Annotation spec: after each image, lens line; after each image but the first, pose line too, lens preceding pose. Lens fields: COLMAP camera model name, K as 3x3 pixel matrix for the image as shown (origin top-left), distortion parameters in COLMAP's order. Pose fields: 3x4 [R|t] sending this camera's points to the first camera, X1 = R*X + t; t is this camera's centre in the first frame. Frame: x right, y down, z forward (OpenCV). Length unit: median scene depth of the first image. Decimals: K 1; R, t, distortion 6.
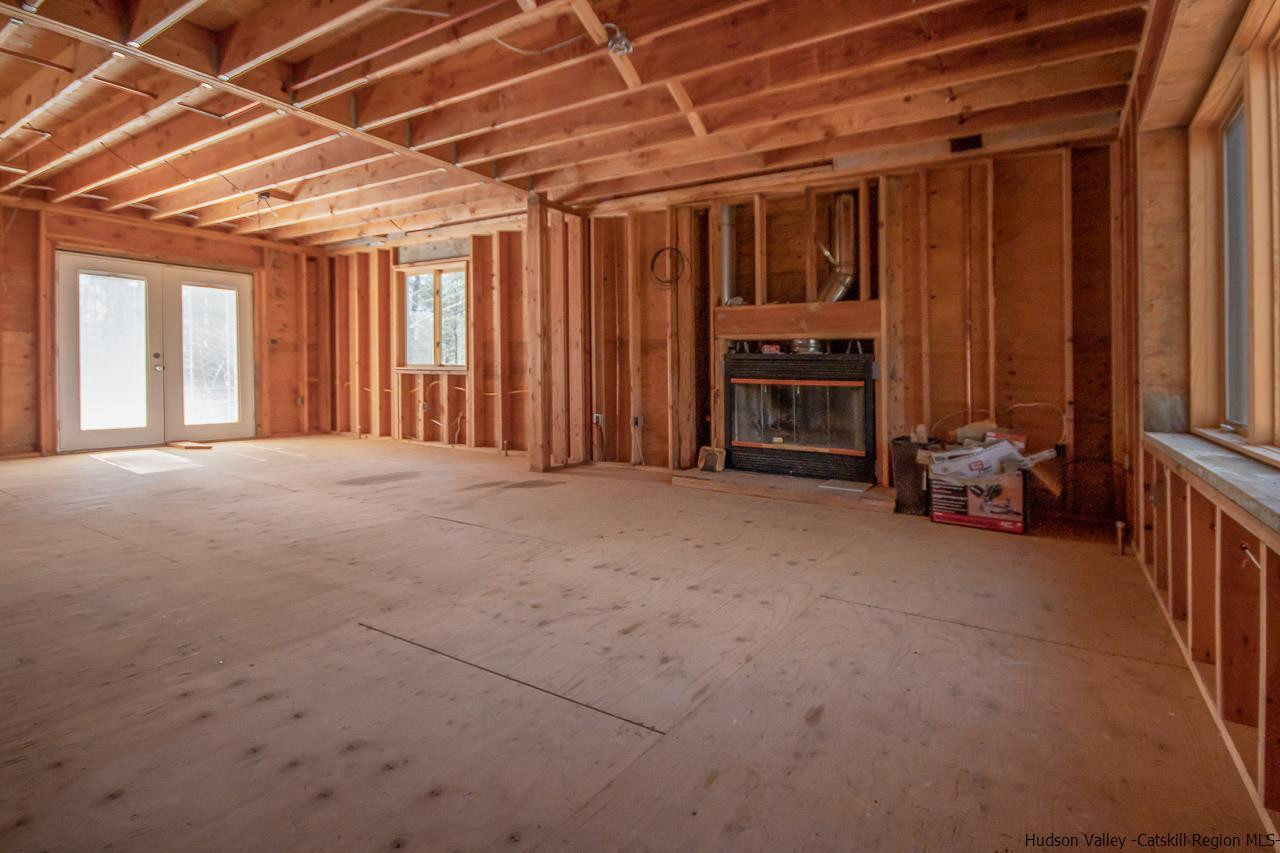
lens RADIAL K [[641.3, 0, 657.7], [0, 641.3, 407.9], [0, 0, 1]] dist [0.006379, 0.001301]
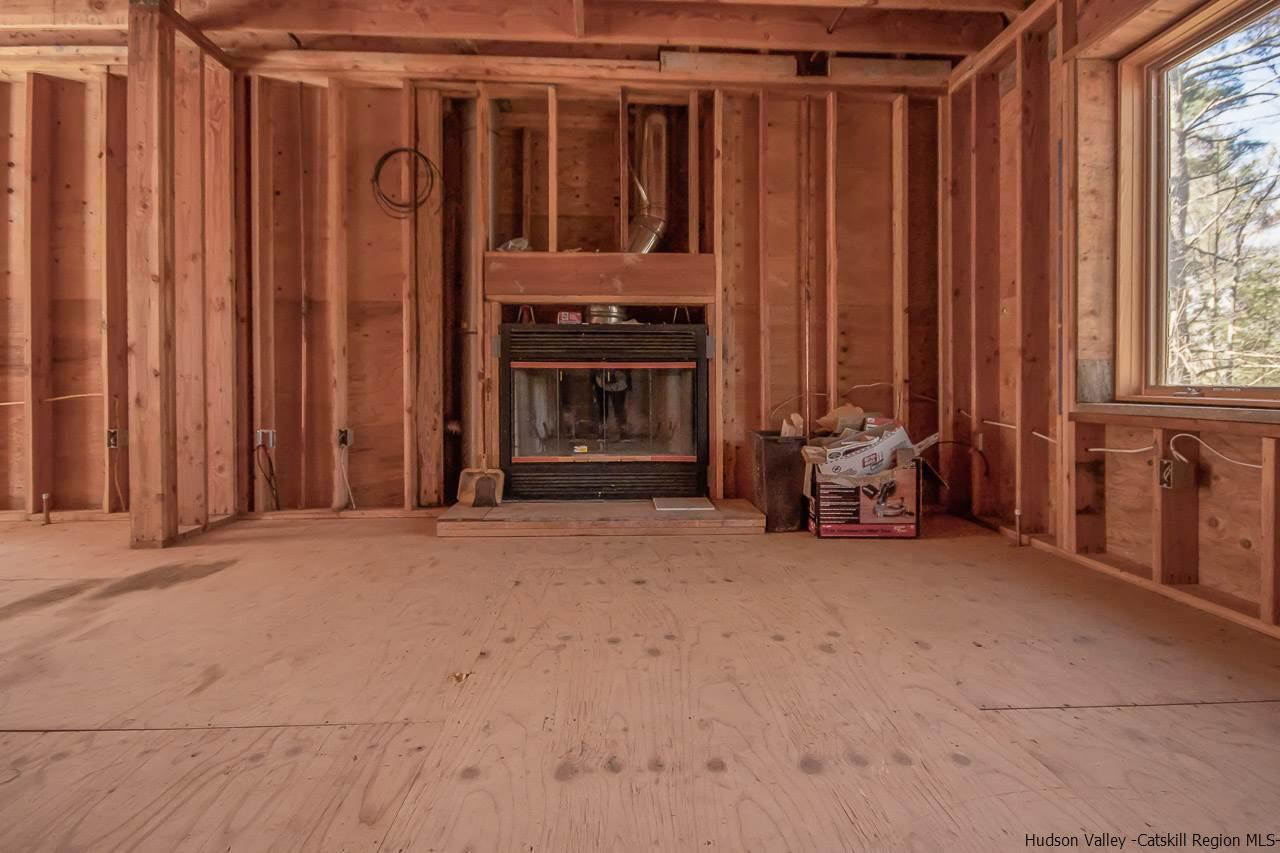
lens RADIAL K [[685.1, 0, 623.5], [0, 685.1, 399.6], [0, 0, 1]] dist [0.006749, -0.007631]
pose [[0.840832, -0.035310, 0.540143, -0.171647], [0.050567, 0.998630, -0.013435, 0.008398], [-0.538928, 0.038610, 0.841466, 0.348744]]
